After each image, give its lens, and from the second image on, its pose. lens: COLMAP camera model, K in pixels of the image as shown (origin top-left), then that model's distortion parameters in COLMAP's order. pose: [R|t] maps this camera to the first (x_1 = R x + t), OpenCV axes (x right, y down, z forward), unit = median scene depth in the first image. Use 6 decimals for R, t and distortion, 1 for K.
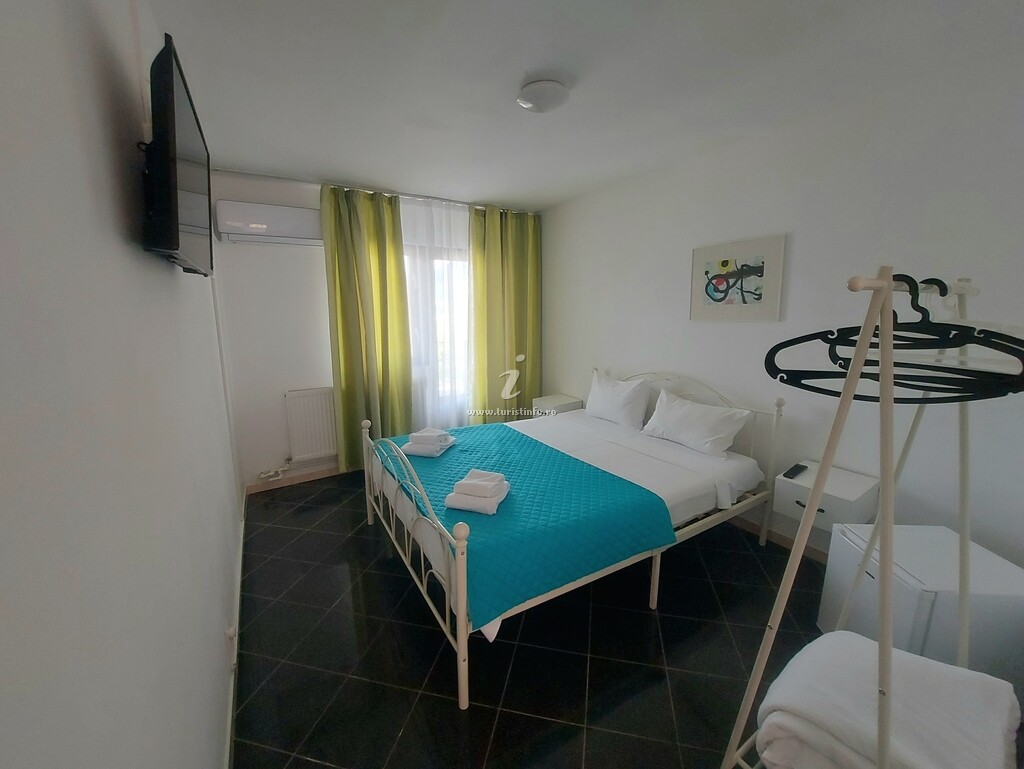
lens RADIAL K [[412.1, 0, 508.8], [0, 412.1, 374.9], [0, 0, 1]] dist [-0.000029, -0.000001]
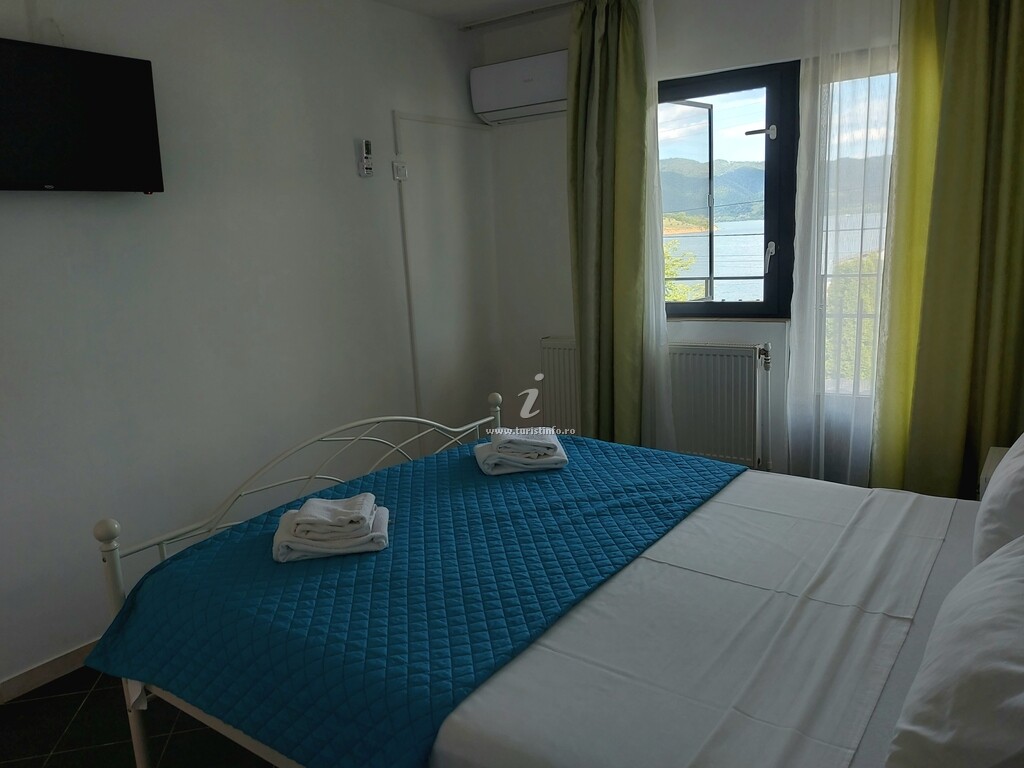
lens RADIAL K [[753.3, 0, 525.6], [0, 753.3, 387.7], [0, 0, 1]] dist [0.097182, -0.098644]
pose [[0.389006, 0.171304, -0.905168, 0.695672], [-0.090988, 0.984899, 0.147289, -0.071475], [0.916731, 0.025063, 0.398718, 0.561381]]
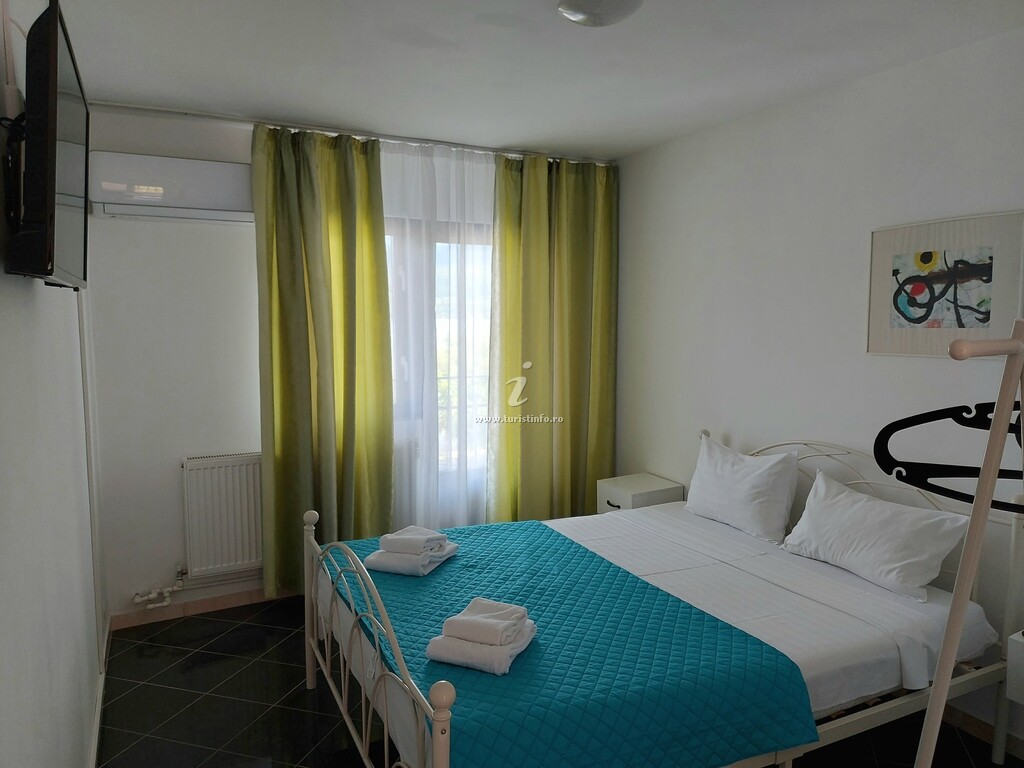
lens RADIAL K [[753.3, 0, 525.6], [0, 753.3, 387.7], [0, 0, 1]] dist [0.097182, -0.098644]
pose [[0.996964, 0.018847, -0.075550, 0.046932], [-0.022986, 0.998260, -0.054301, -0.016087], [0.074395, 0.055873, 0.995662, -0.095163]]
